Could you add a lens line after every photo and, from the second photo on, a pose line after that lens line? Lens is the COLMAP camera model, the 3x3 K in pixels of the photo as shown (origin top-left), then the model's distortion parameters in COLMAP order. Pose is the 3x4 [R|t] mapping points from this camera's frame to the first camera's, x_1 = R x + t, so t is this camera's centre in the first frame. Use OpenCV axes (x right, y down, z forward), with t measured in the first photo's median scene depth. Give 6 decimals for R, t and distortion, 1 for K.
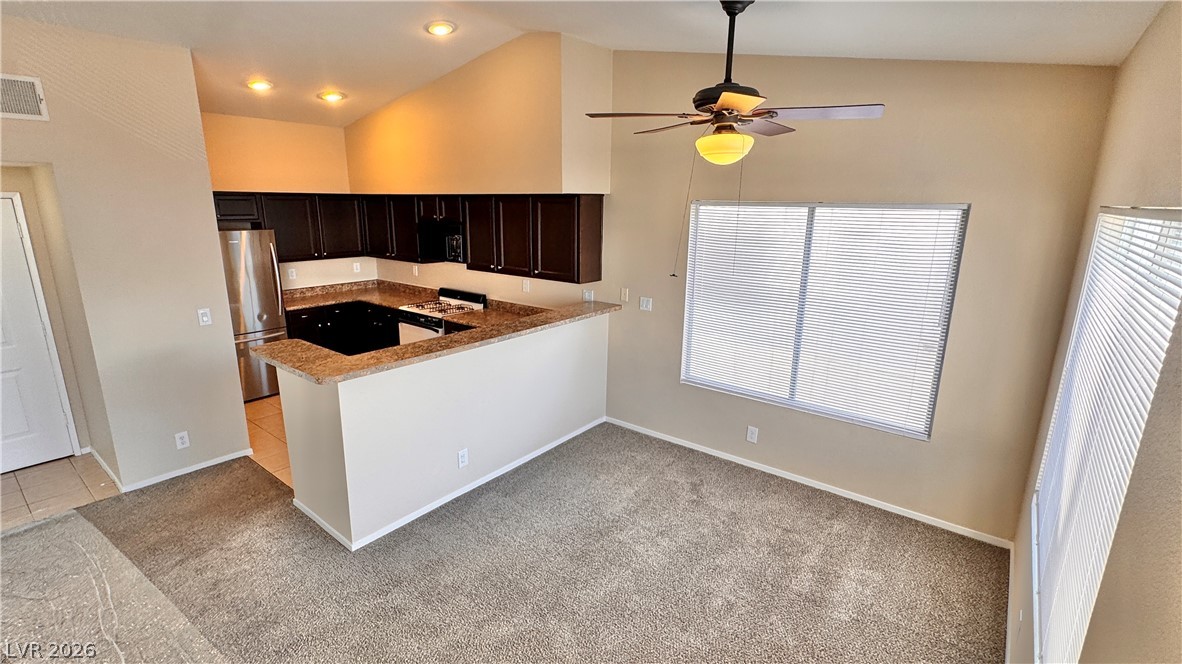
lens RADIAL K [[537.1, 0, 589.5], [0, 537.1, 332.4], [0, 0, 1]] dist [0.002474, 0.000428]
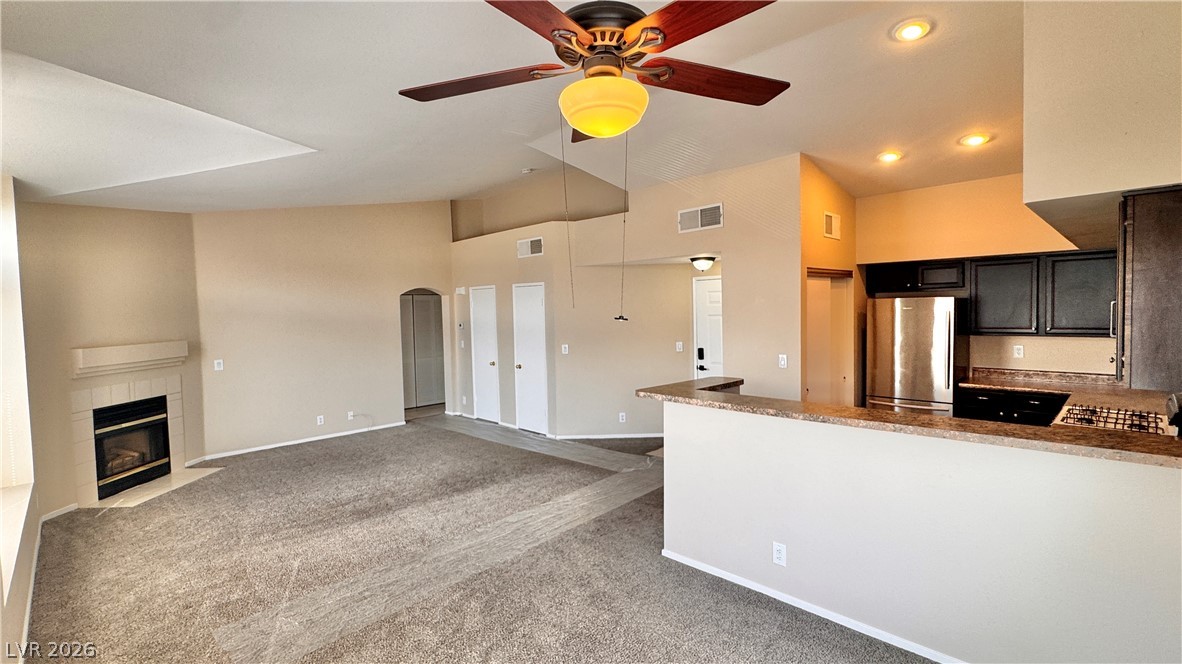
lens RADIAL K [[537.1, 0, 591.6], [0, 537.1, 330.0], [0, 0, 1]] dist [0.002474, 0.000428]
pose [[-0.118041, 0.039582, -0.992220, 0.558129], [-0.213348, 0.974860, 0.064271, -0.084296], [0.969819, 0.219274, -0.106628, 0.693247]]
